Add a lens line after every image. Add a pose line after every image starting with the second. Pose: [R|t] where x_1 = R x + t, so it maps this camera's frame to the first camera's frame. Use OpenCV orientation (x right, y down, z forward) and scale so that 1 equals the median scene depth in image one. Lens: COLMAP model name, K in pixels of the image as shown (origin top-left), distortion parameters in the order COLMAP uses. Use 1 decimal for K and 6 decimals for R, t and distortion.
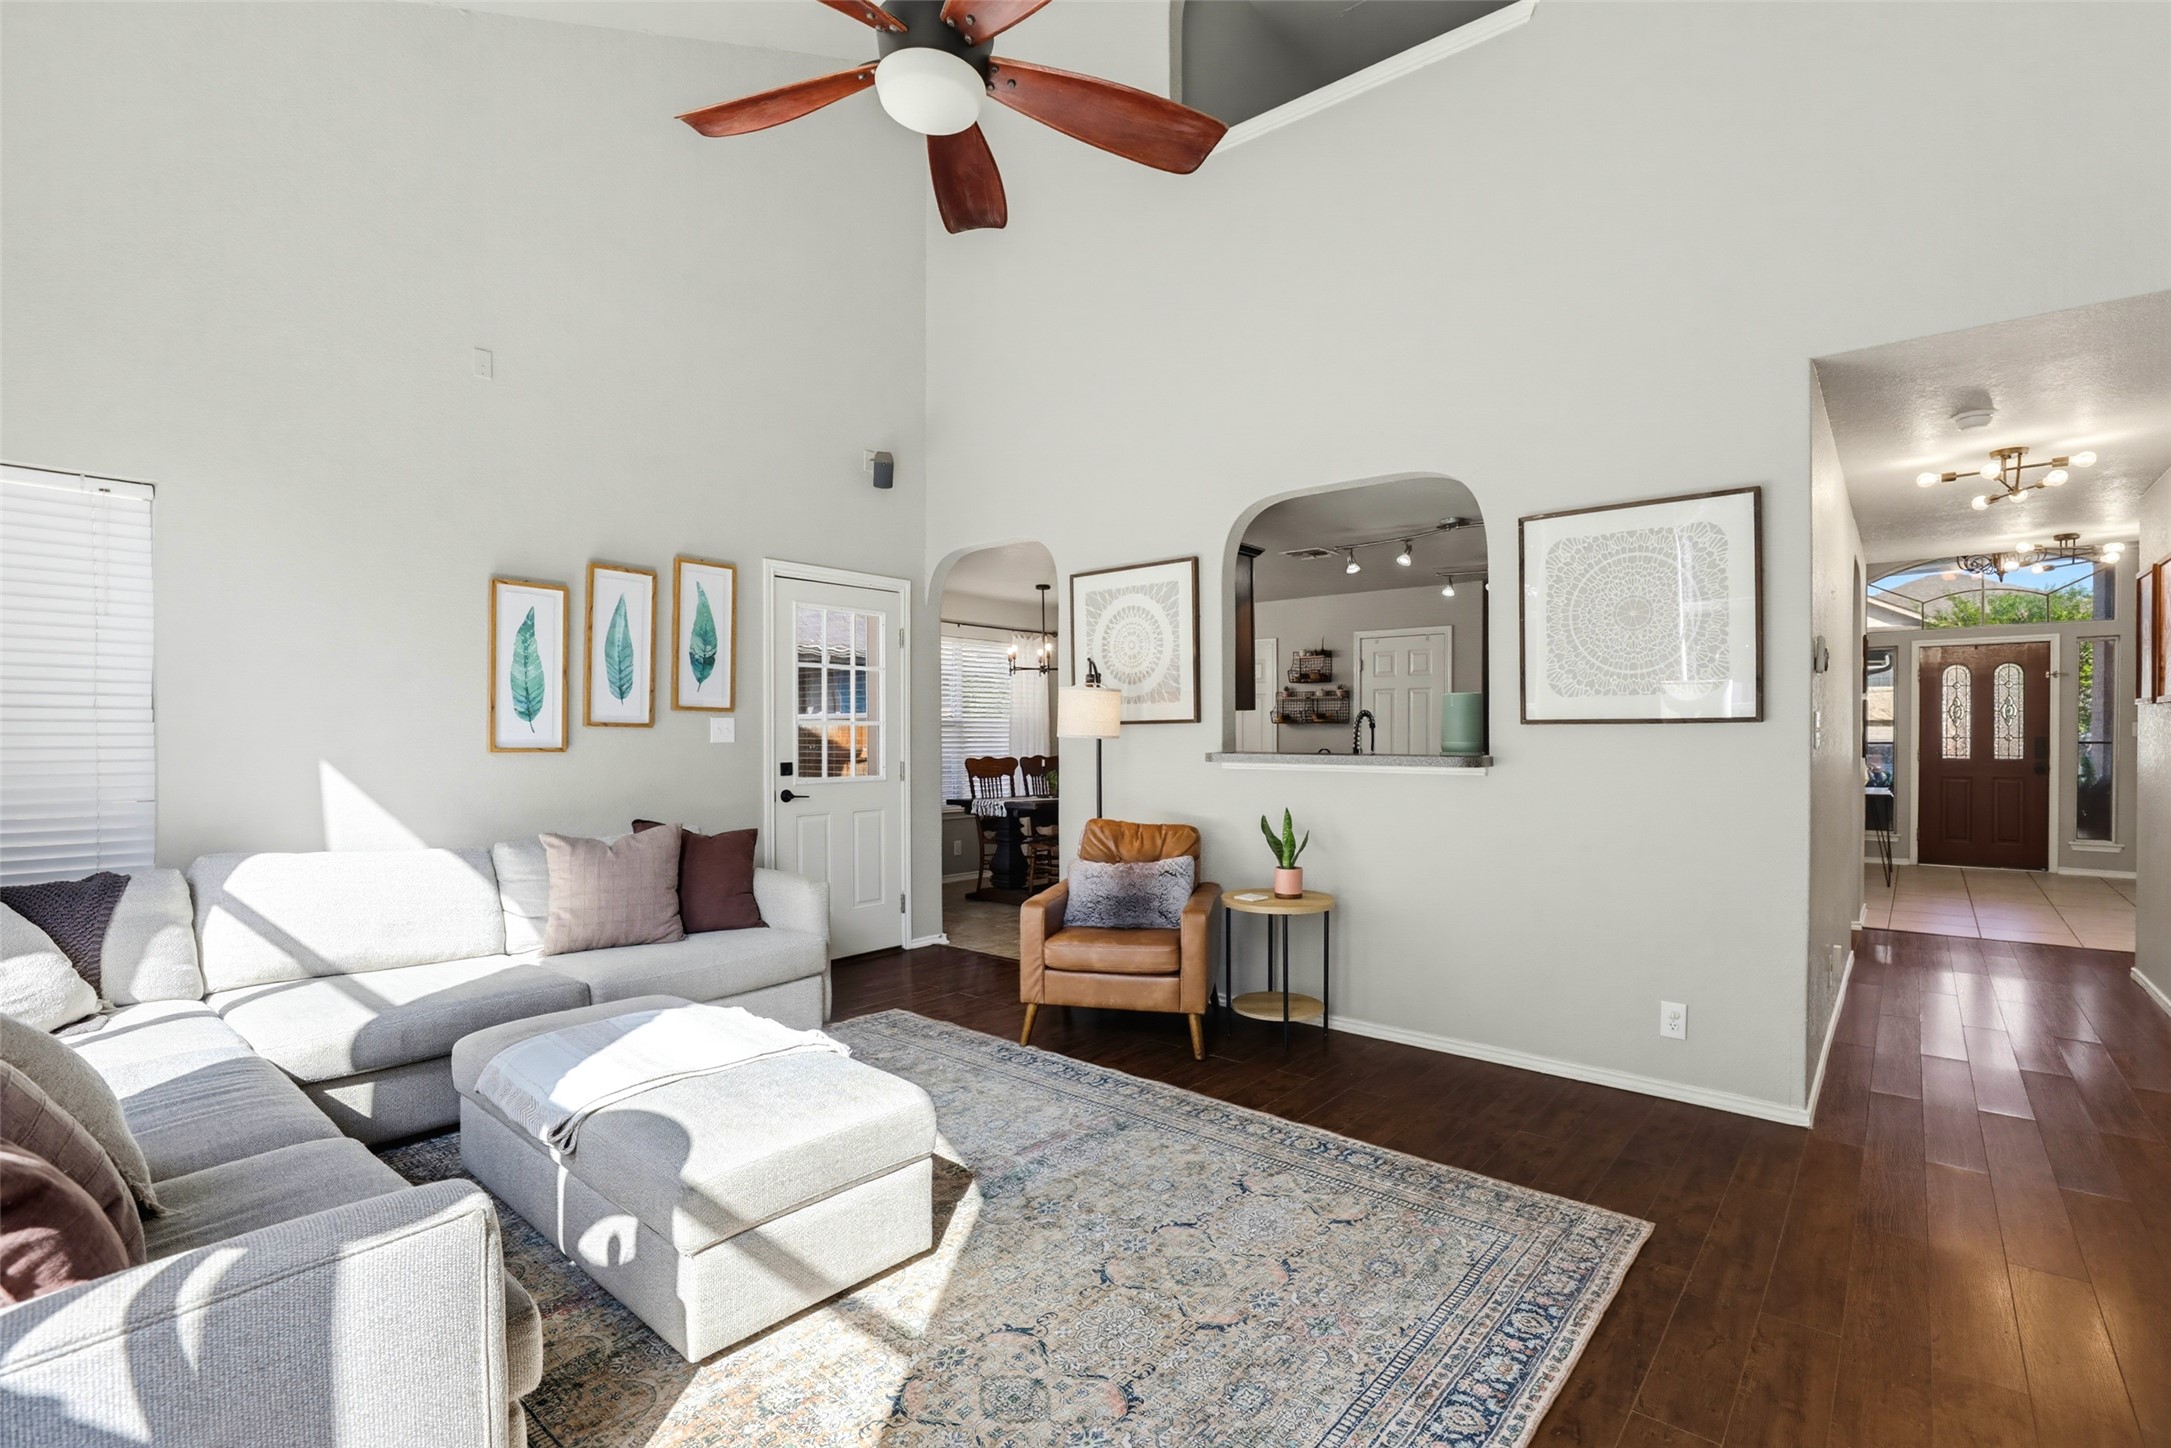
lens RADIAL K [[995.7, 0, 1095.0], [0, 995.7, 709.5], [0, 0, 1]] dist [-0.046908, 0.013774]
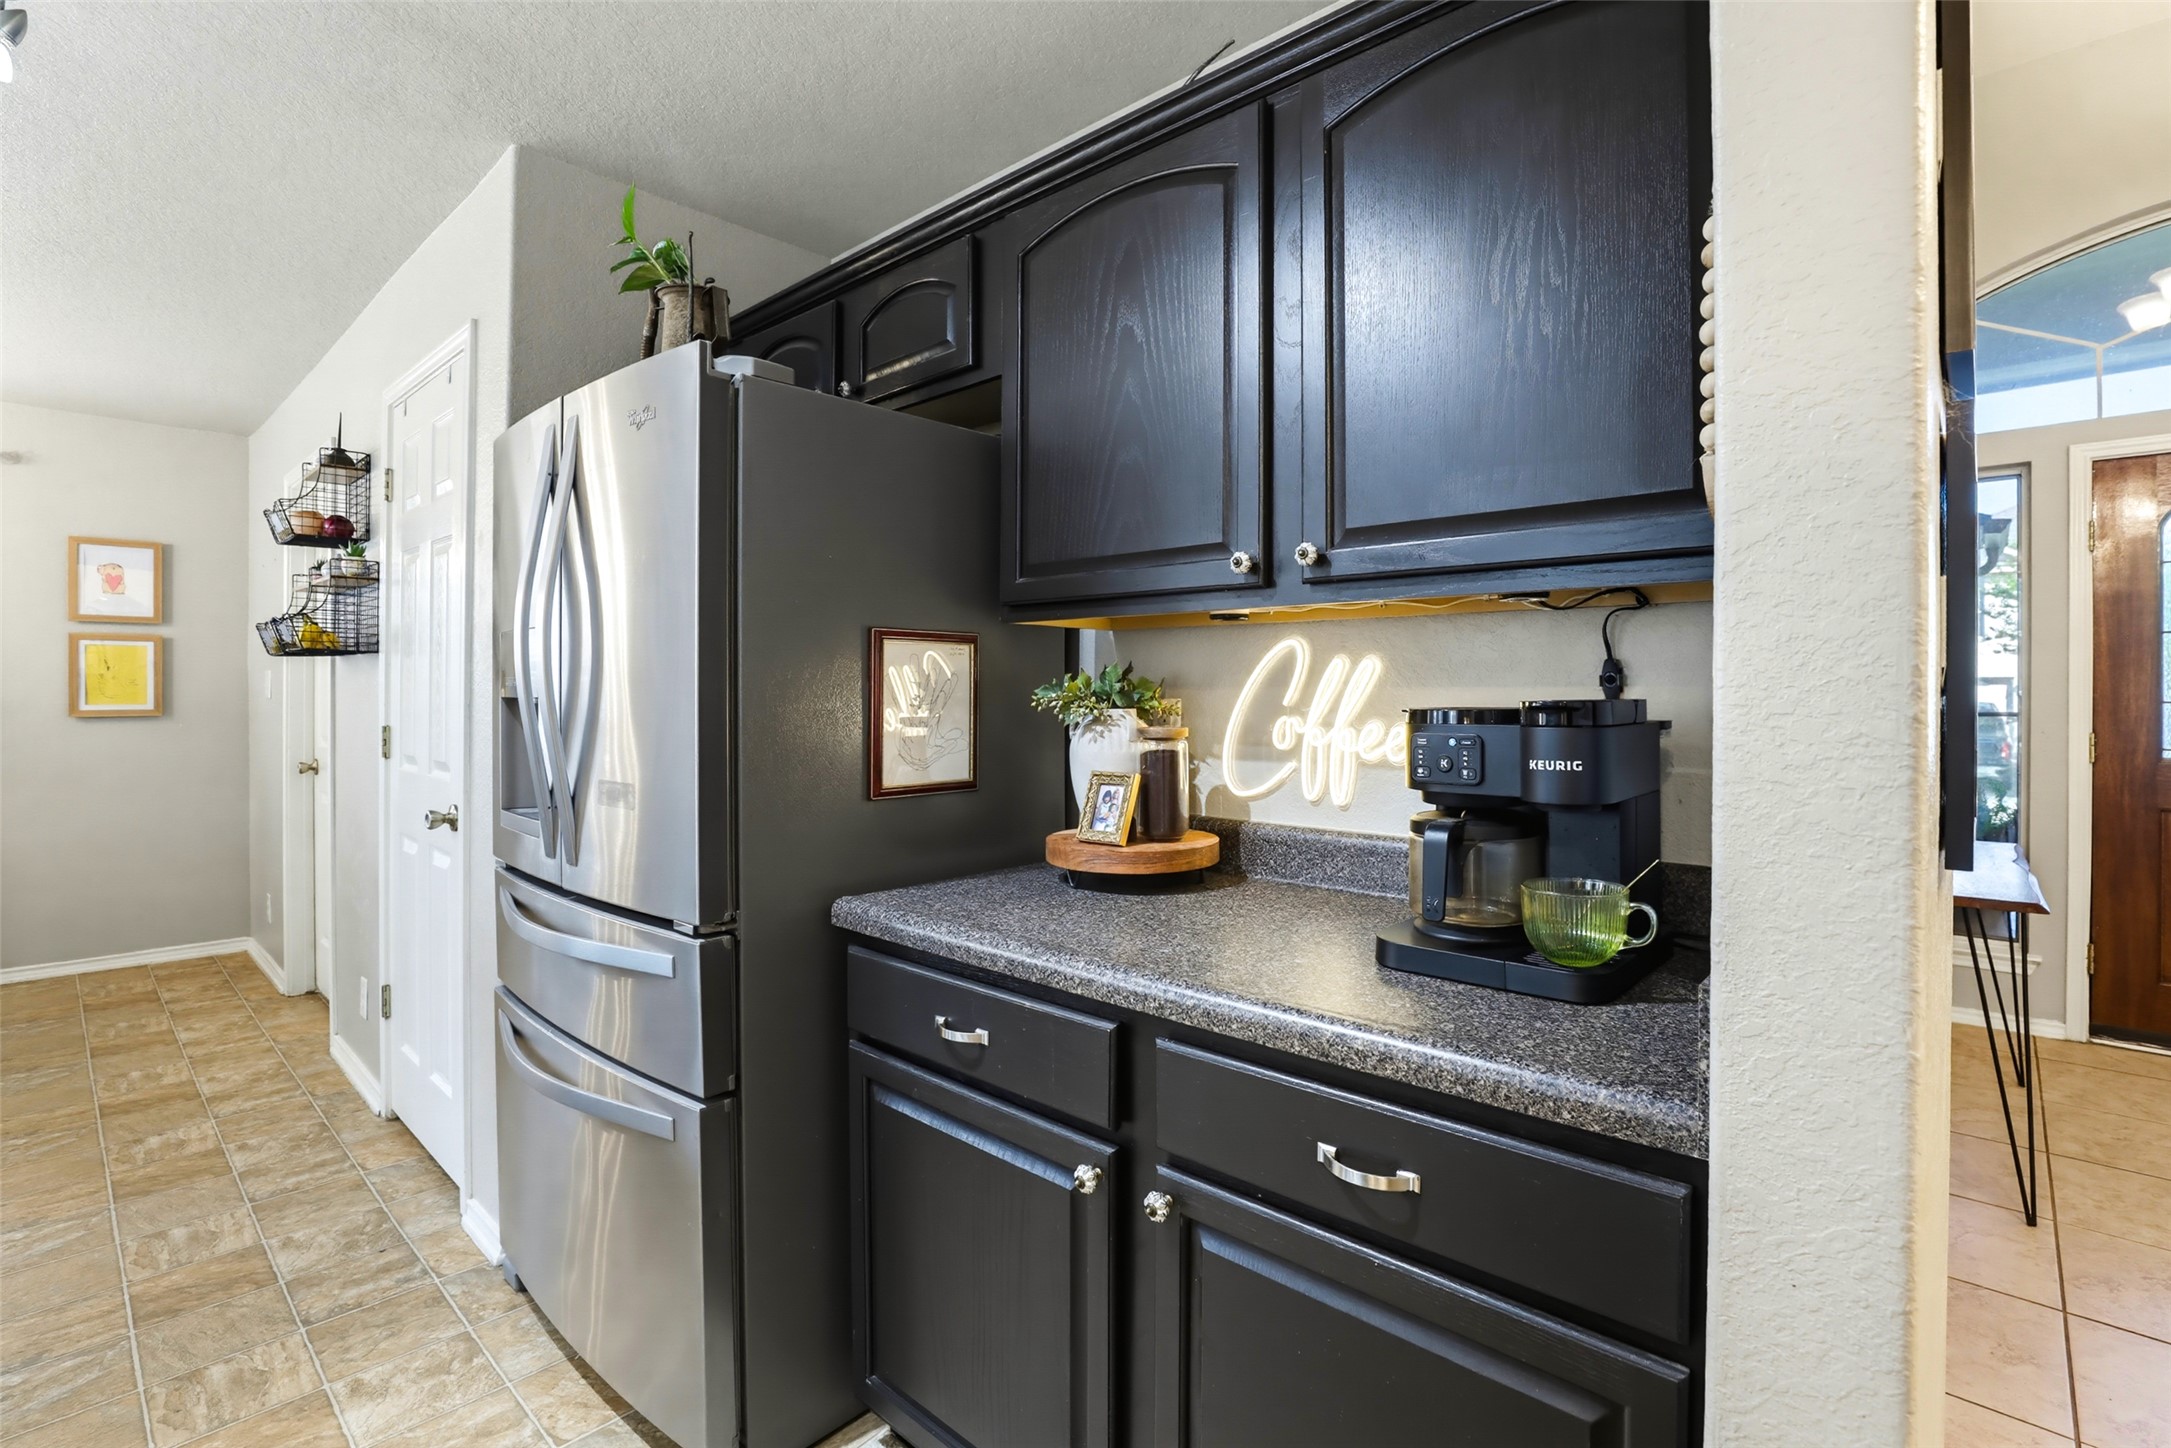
lens RADIAL K [[990.2, 0, 1084.7], [0, 990.2, 683.9], [0, 0, 1]] dist [-0.013876, 0.001044]
pose [[0.998526, 0.001656, -0.054259, 0.992164], [-0.000529, 0.999784, 0.020777, 0.031889], [0.054282, -0.020718, 0.998311, 1.254320]]
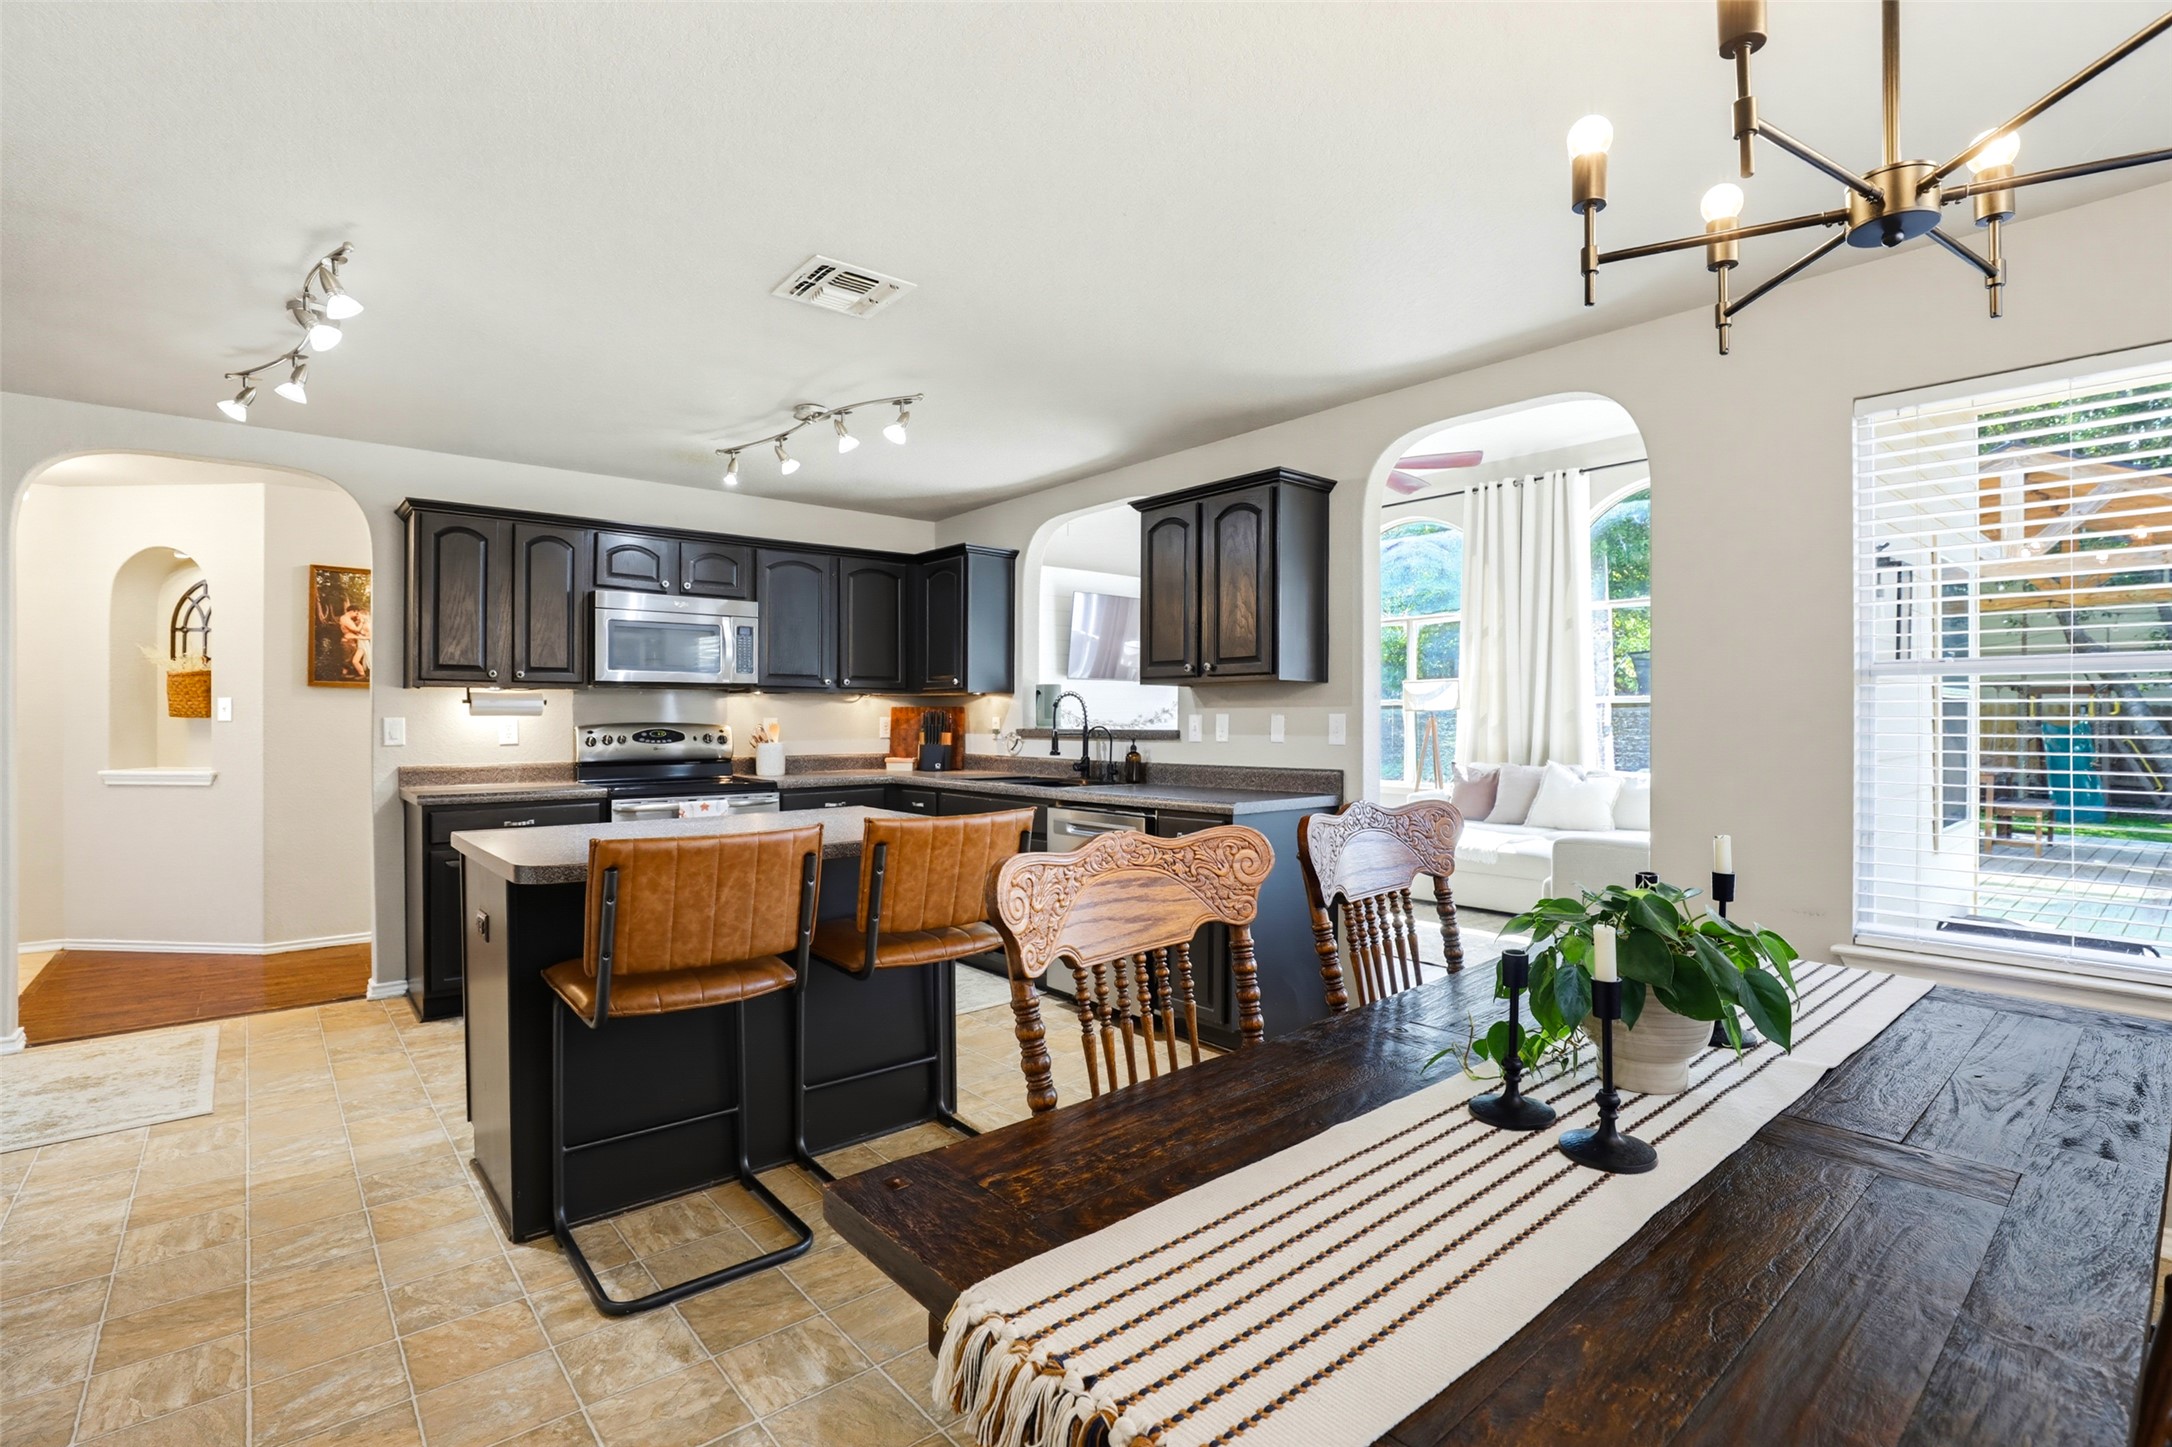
lens RADIAL K [[1013.9, 0, 1113.0], [0, 1013.9, 720.9], [0, 0, 1]] dist [-0.048389, 0.014564]
pose [[-0.987772, 0.001041, 0.155902, 0.054921], [-0.002553, 0.999736, -0.022852, 0.057339], [-0.155885, -0.022971, -0.987508, 2.068208]]
